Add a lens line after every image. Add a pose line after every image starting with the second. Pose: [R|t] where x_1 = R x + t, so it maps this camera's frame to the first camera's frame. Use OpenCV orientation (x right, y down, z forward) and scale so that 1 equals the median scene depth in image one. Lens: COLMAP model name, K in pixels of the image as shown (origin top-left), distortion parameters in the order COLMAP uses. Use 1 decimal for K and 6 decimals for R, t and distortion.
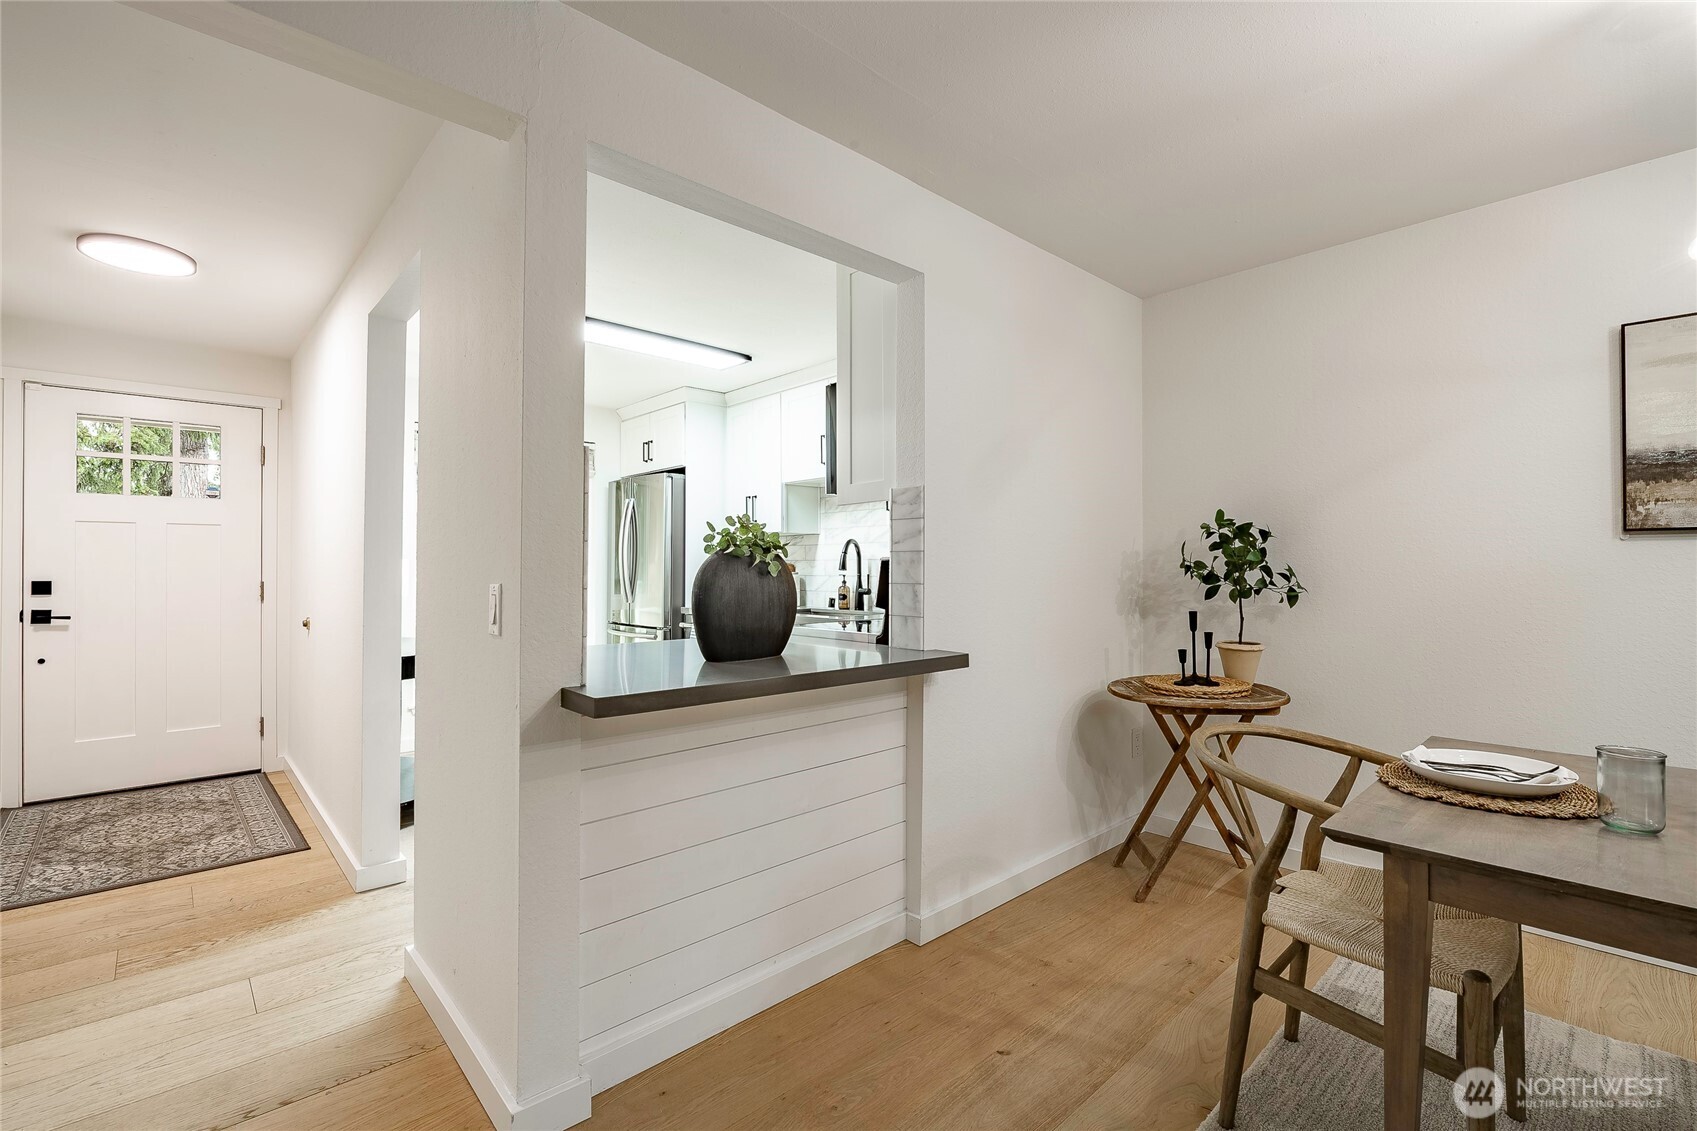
lens RADIAL K [[770.5, 0, 845.8], [0, 770.5, 558.3], [0, 0, 1]] dist [-0.004596, -0.000432]
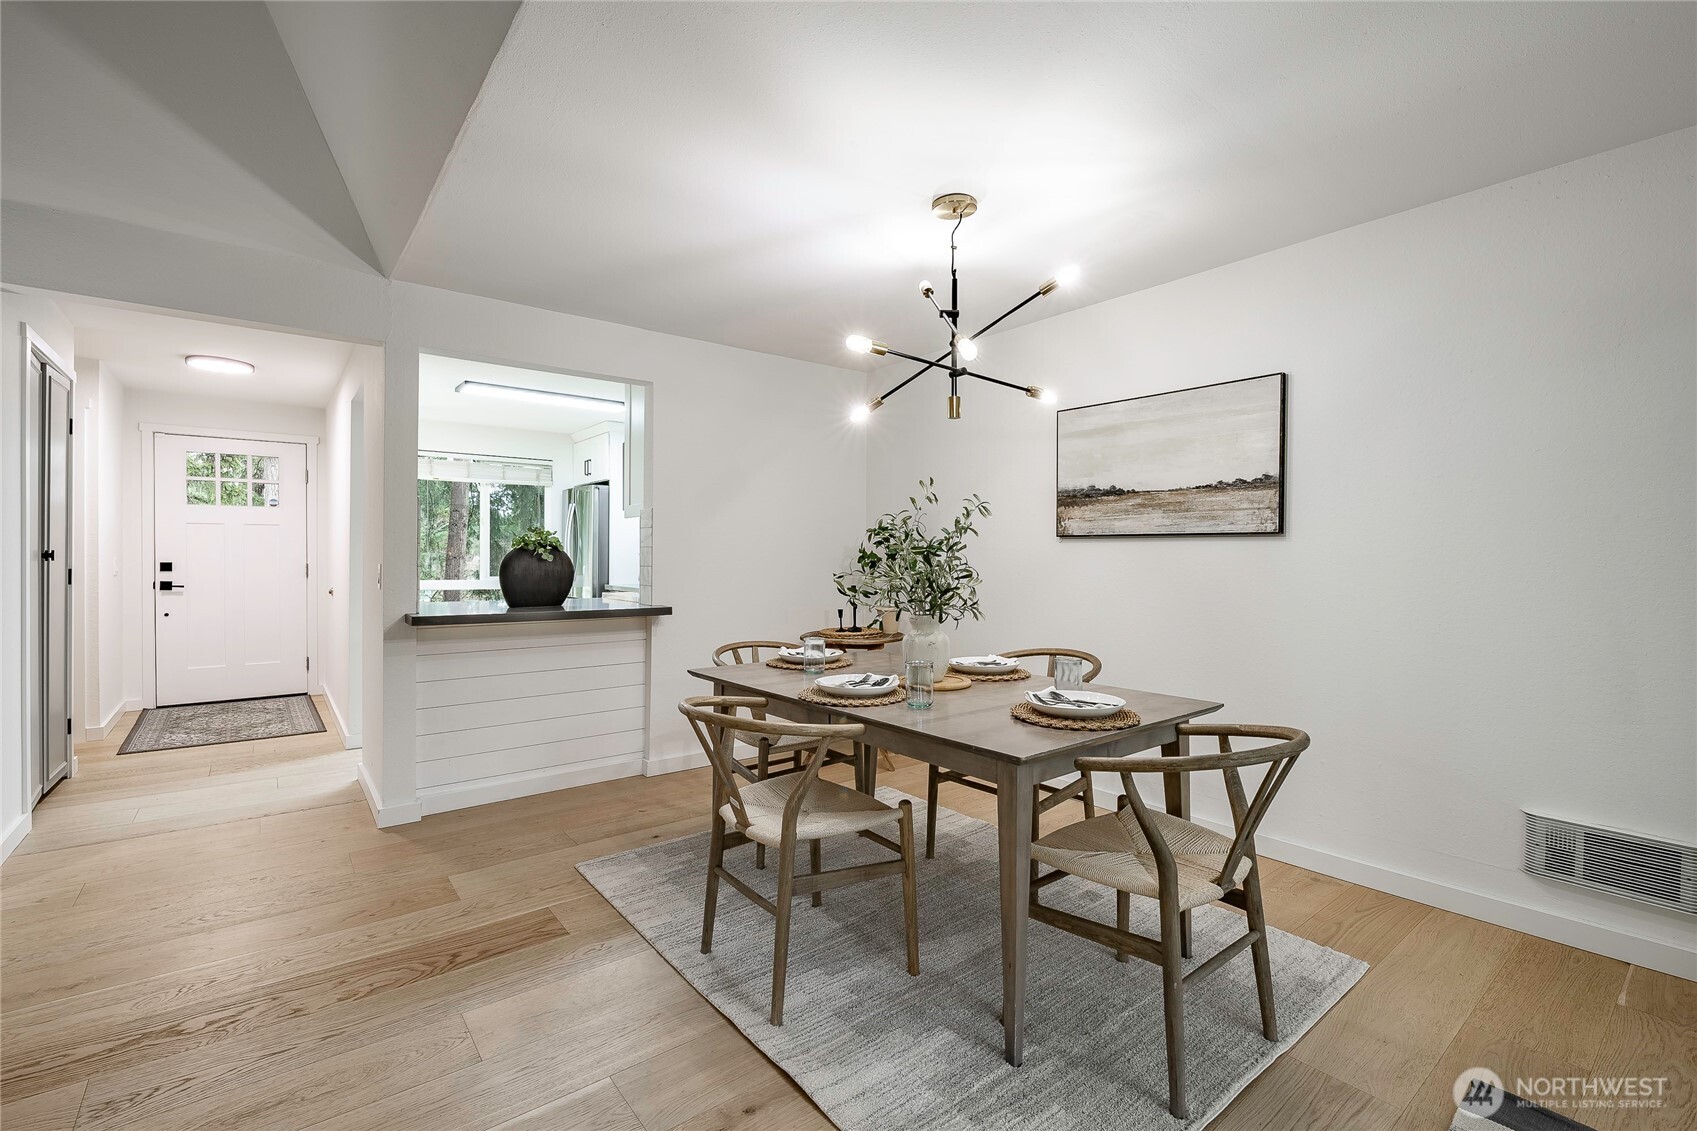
lens RADIAL K [[754.9, 0, 832.3], [0, 754.9, 557.9], [0, 0, 1]] dist [-0.001870, -0.000092]
pose [[0.996872, 0.004991, -0.078873, 0.527060], [-0.003719, 0.999861, 0.016266, -0.011456], [0.078943, -0.015921, 0.996752, -0.527342]]
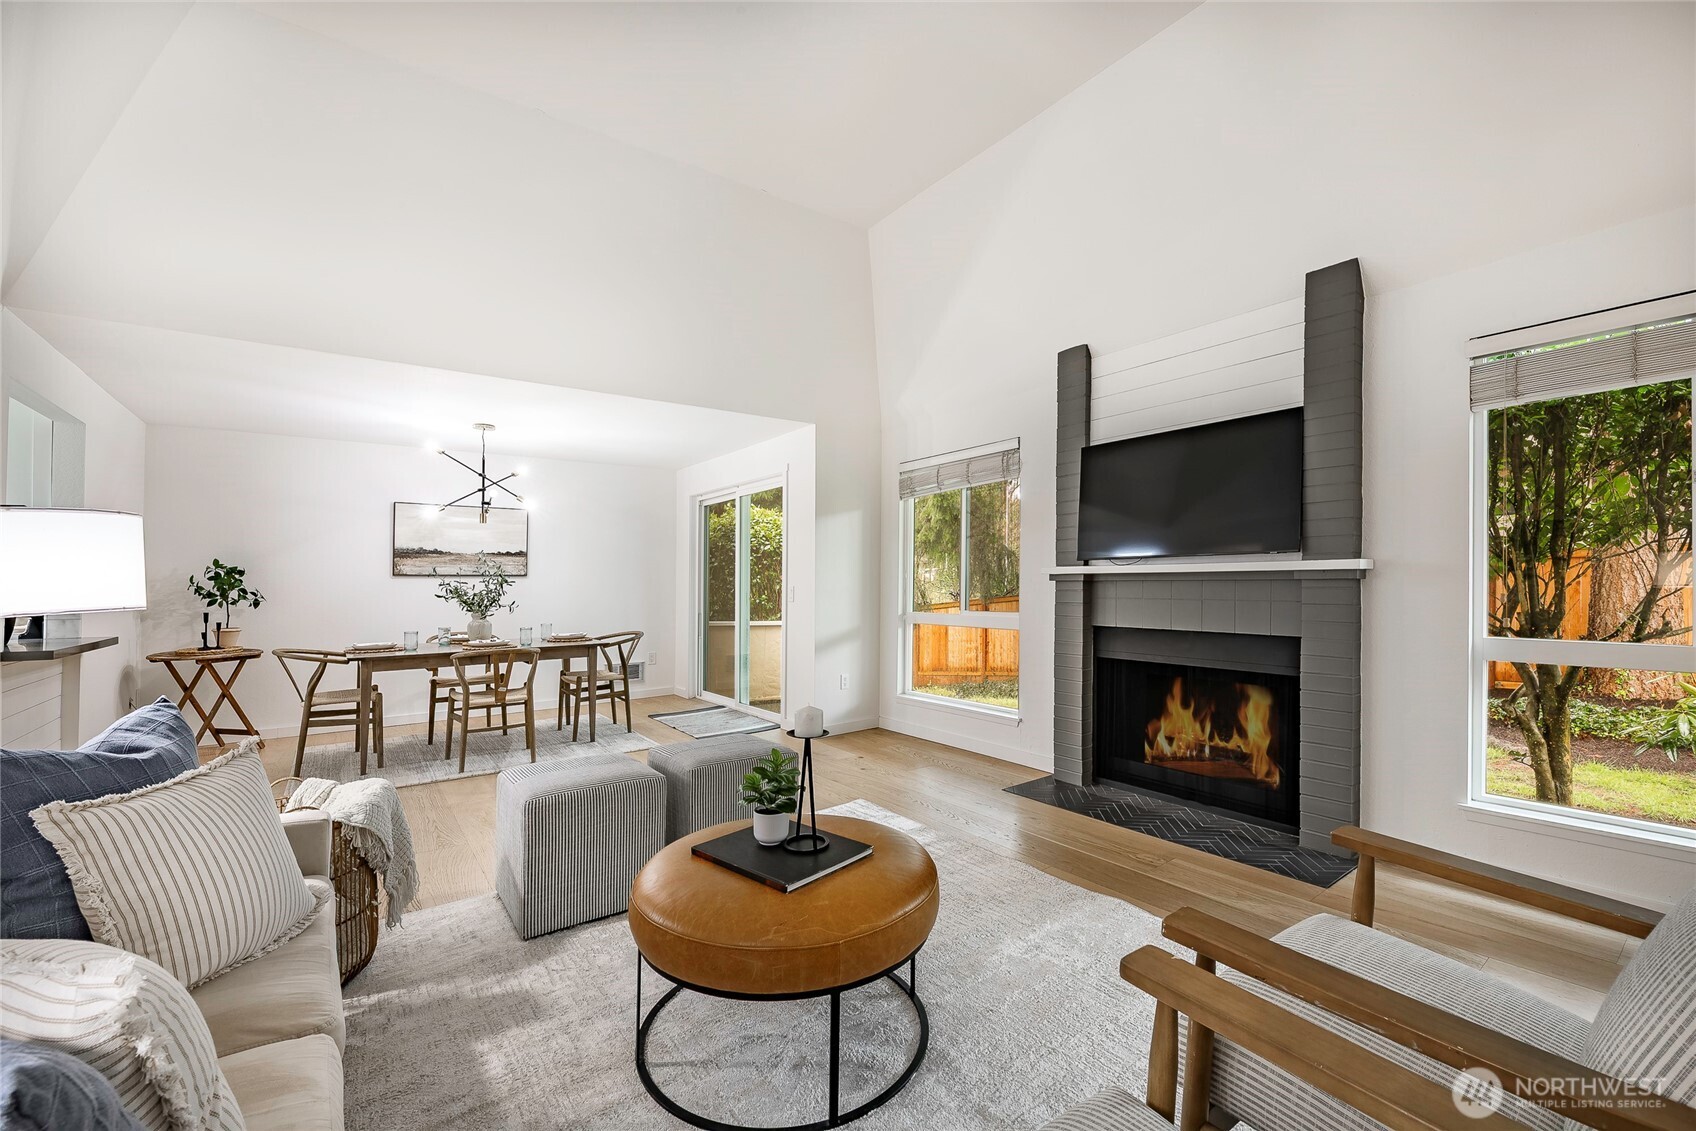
lens RADIAL K [[705.9, 0, 876.8], [0, 705.9, 555.3], [0, 0, 1]] dist [-0.014771, -0.000636]
pose [[0.098702, 0.038118, 0.994387, -1.101513], [-0.002145, 0.999272, -0.038092, -0.011319], [-0.995115, 0.001627, 0.098712, -0.821315]]
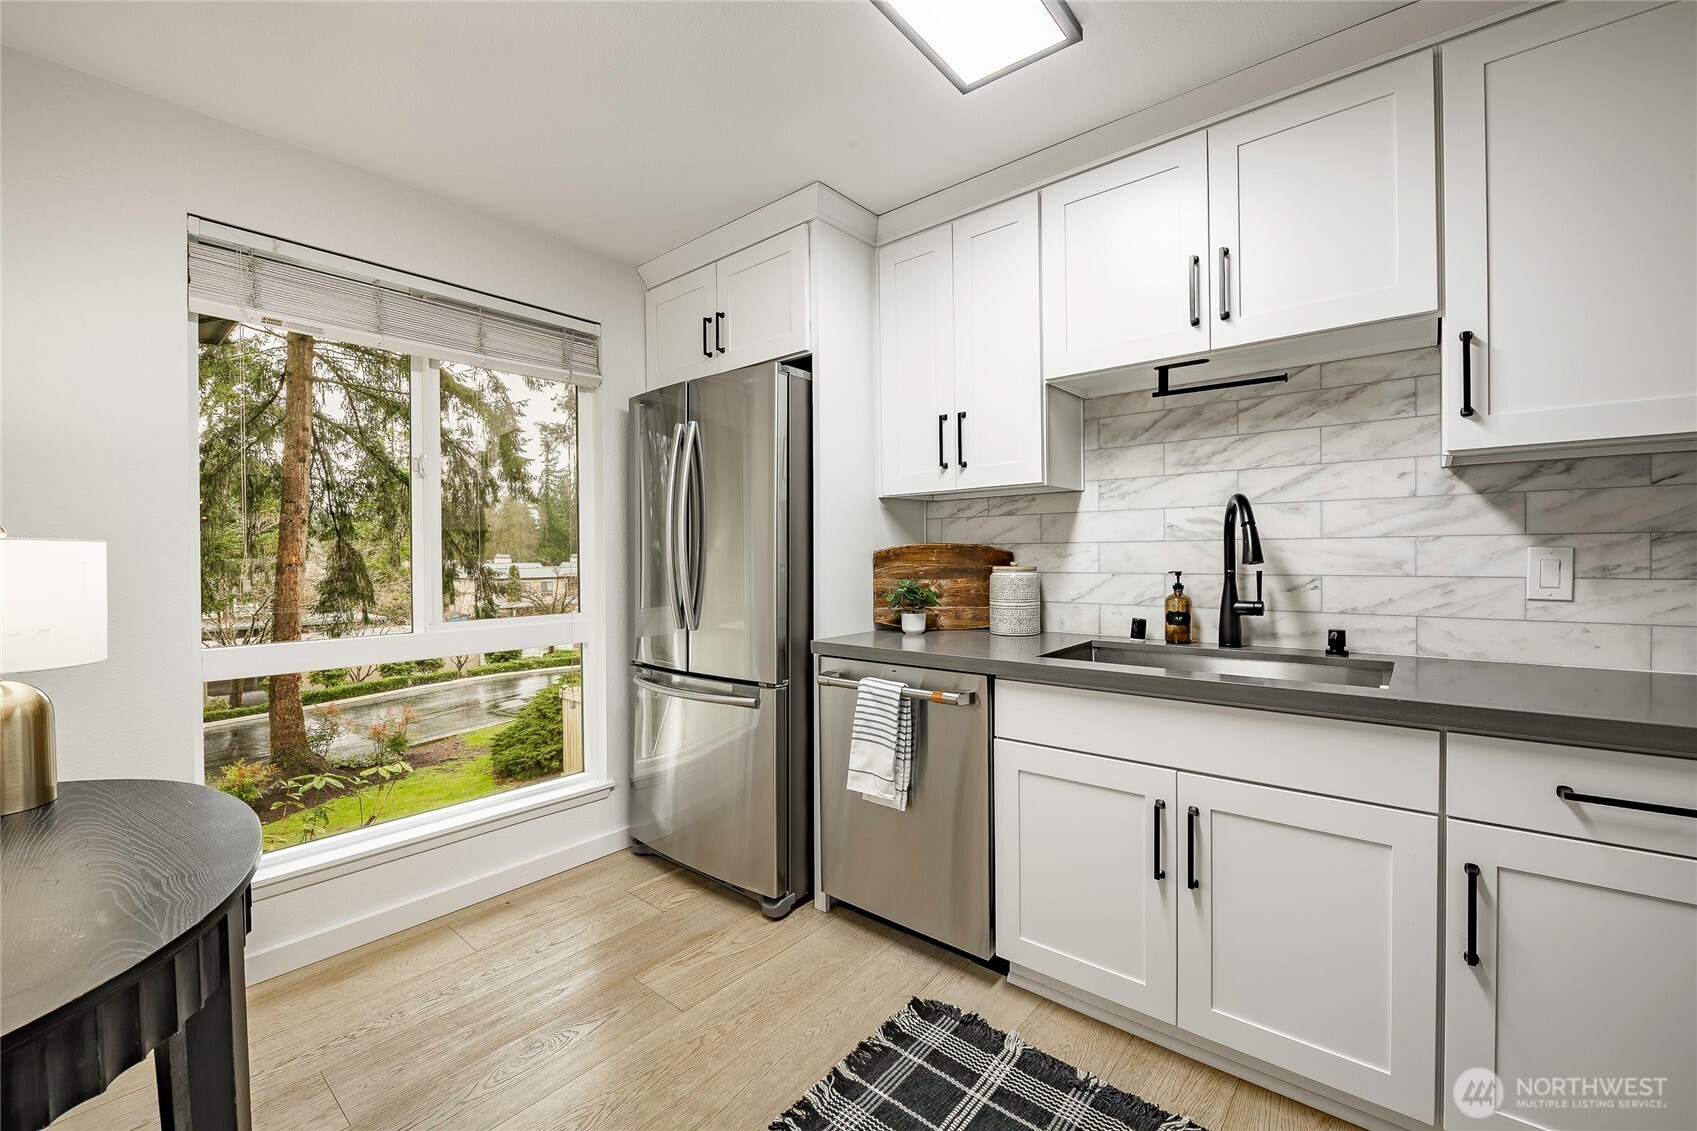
lens RADIAL K [[715.2, 0, 848.5], [0, 715.2, 565.5], [0, 0, 1]] dist [-0.001411, -0.000244]
pose [[0.991681, -0.012569, 0.128102, -0.454765], [0.008983, 0.999553, 0.028531, 0.004882], [-0.128404, -0.027143, 0.991350, 1.001881]]
